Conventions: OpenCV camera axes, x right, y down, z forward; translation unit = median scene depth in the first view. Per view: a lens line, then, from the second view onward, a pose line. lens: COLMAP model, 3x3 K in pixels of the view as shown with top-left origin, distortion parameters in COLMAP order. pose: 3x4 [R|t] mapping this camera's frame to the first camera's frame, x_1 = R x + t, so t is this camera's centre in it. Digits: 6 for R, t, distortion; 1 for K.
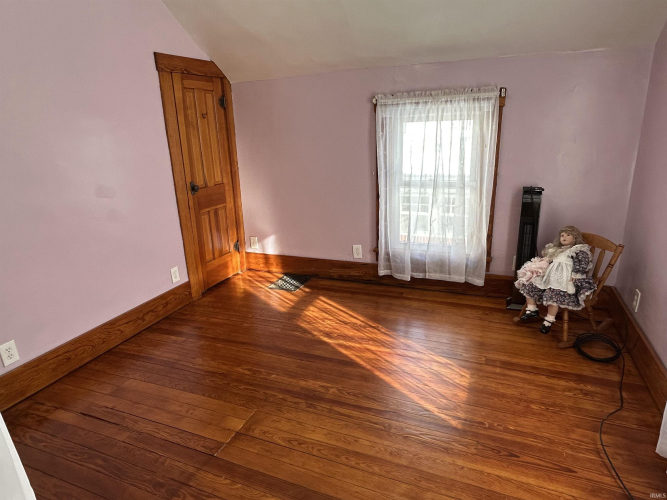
lens RADIAL K [[411.3, 0, 335.4], [0, 411.3, 250.9], [0, 0, 1]] dist [-0.002348, -0.000502]
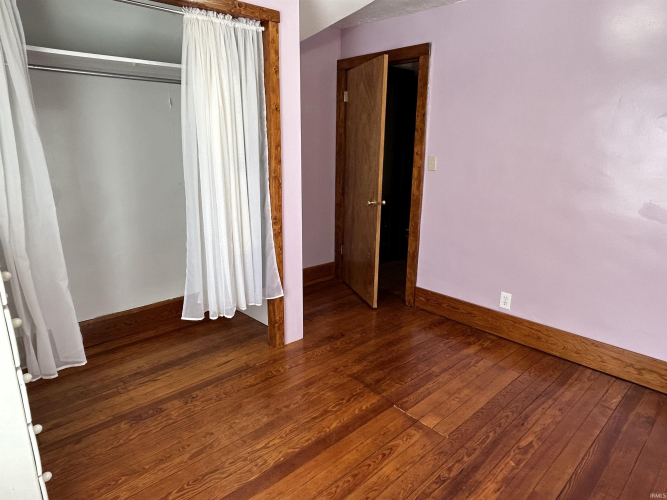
lens RADIAL K [[411.3, 0, 335.0], [0, 411.3, 250.5], [0, 0, 1]] dist [-0.002348, -0.000502]
pose [[-0.414891, 0.262014, -0.871329, 0.666183], [-0.261451, 0.882921, 0.389992, -0.318775], [0.871498, 0.389614, -0.297812, 0.926340]]
